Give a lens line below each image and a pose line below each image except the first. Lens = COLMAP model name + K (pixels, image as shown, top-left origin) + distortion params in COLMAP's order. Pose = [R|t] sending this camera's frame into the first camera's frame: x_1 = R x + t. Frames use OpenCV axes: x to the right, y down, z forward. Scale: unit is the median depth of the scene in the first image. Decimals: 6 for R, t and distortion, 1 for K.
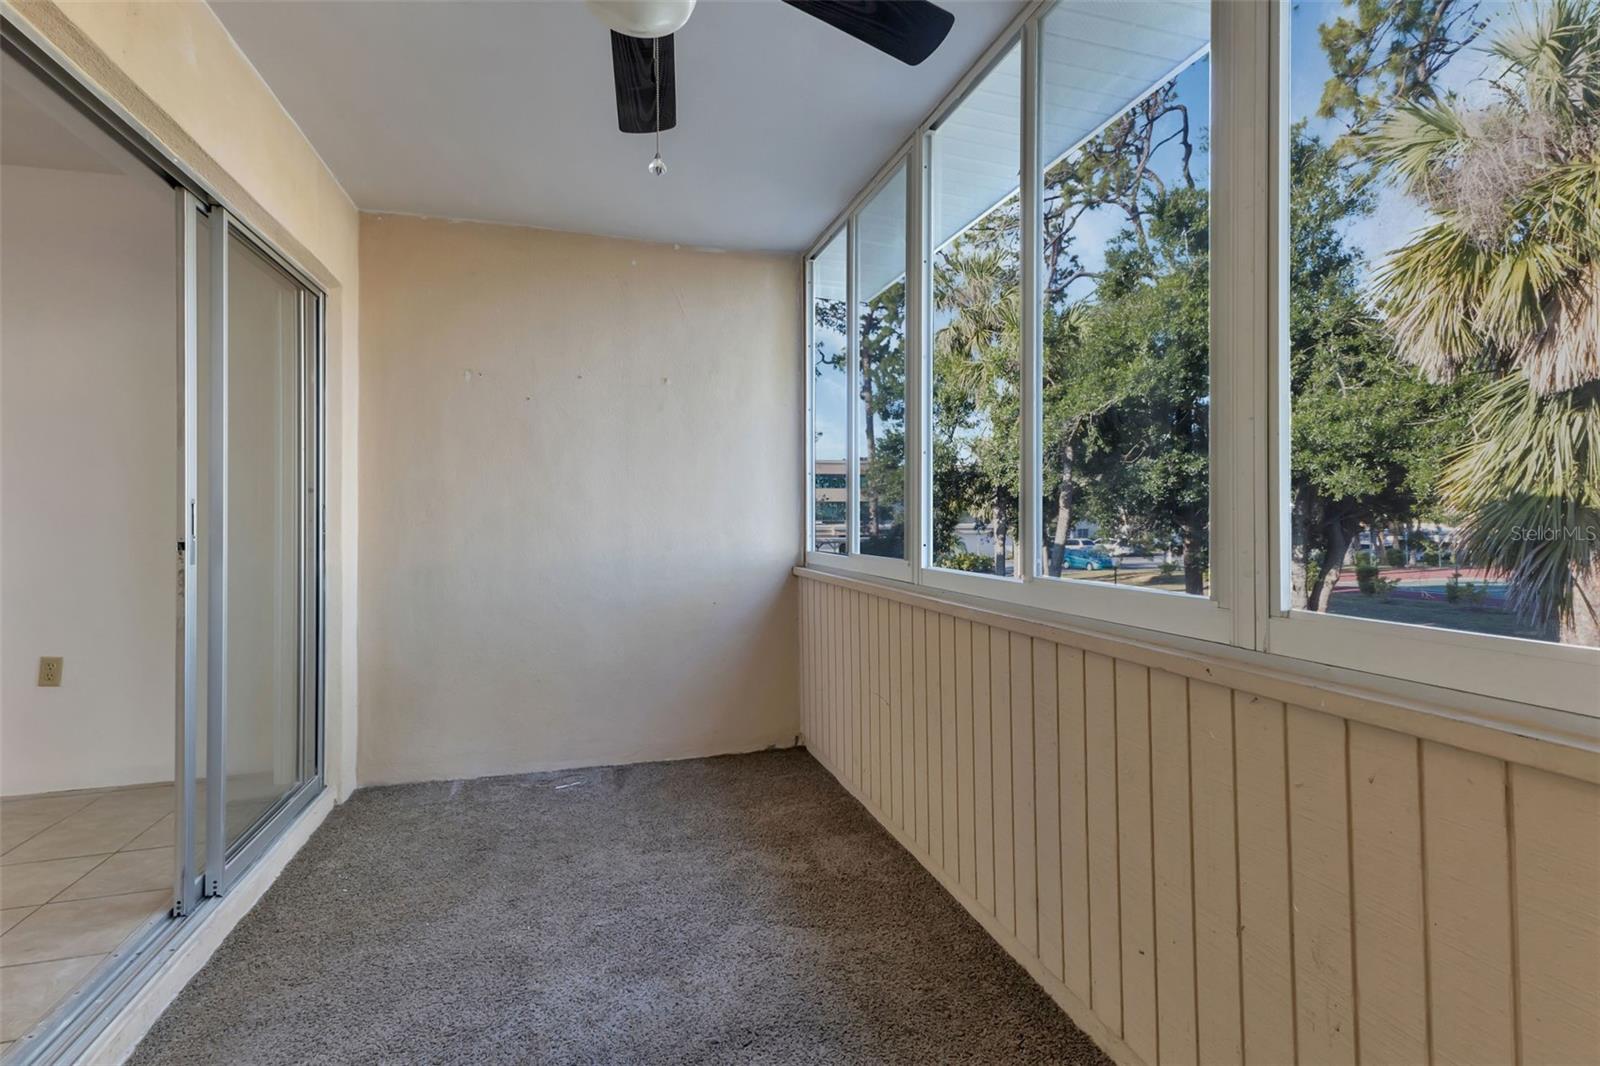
lens RADIAL K [[756.4, 0, 800.3], [0, 756.4, 497.3], [0, 0, 1]] dist [0.015965, -0.000755]
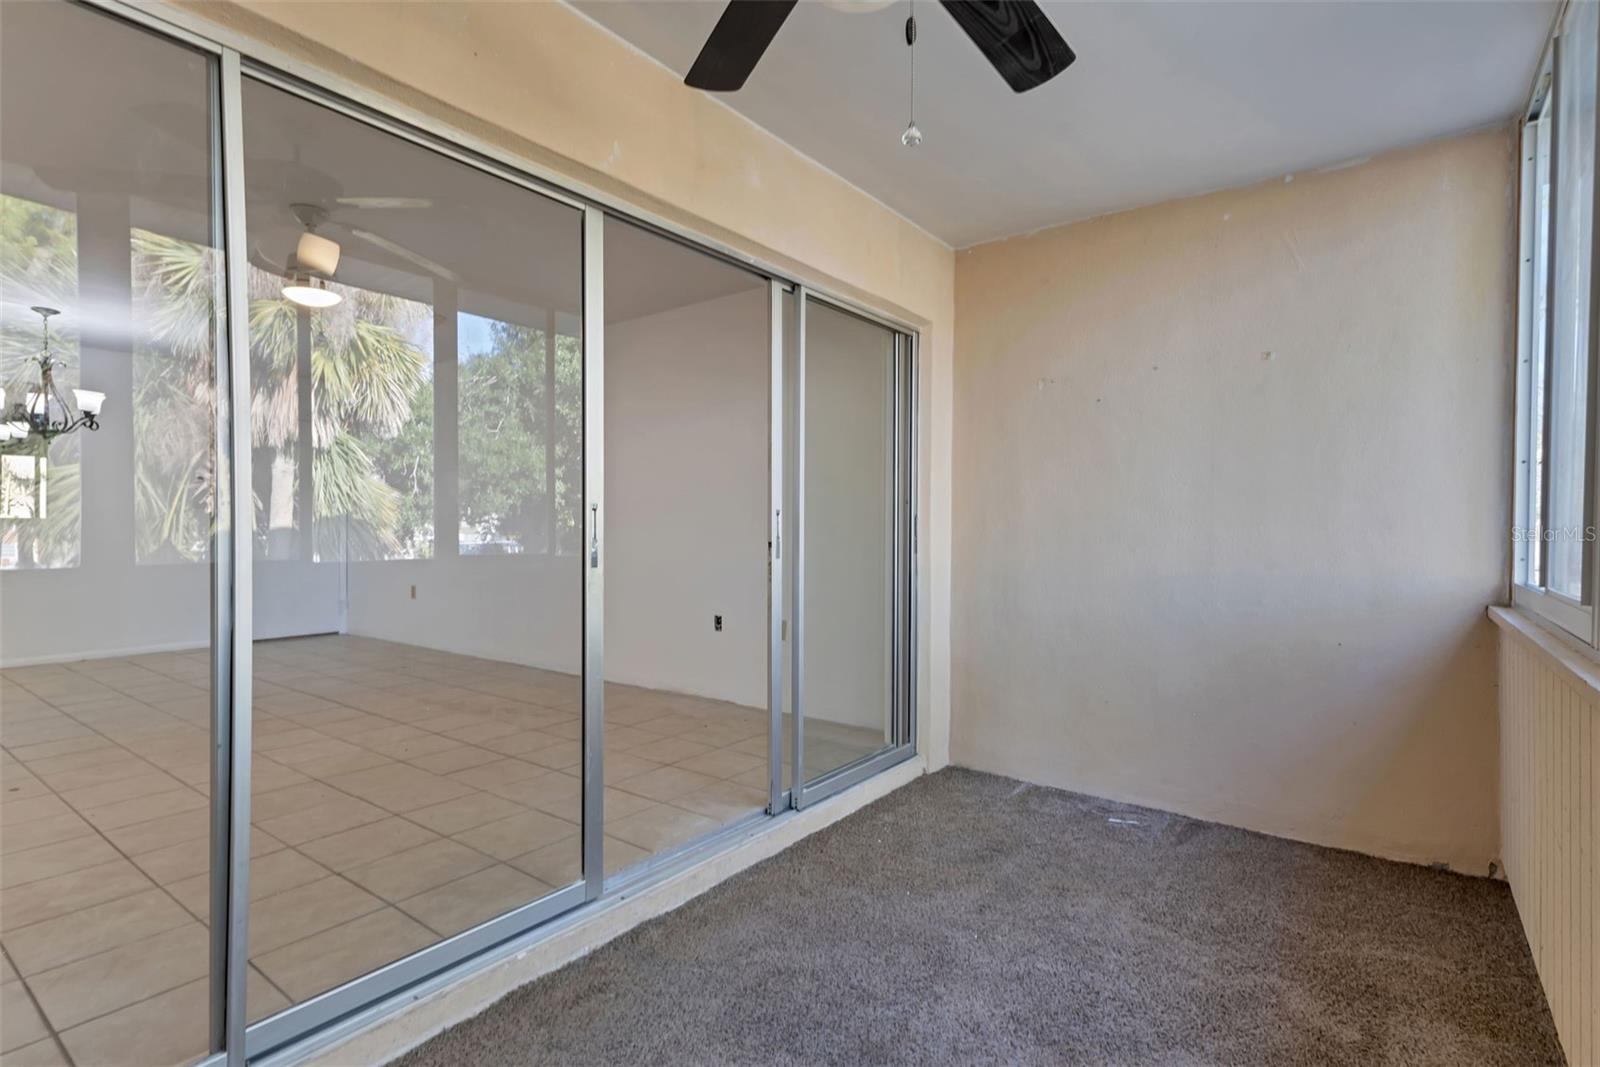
lens RADIAL K [[771.5, 0, 804.1], [0, 771.5, 526.1], [0, 0, 1]] dist [0.014011, -0.000614]
pose [[0.601332, 0.006012, -0.798977, 0.211645], [0.011840, 0.999795, 0.016434, 0.005910], [0.798912, -0.019342, 0.601137, 0.147998]]
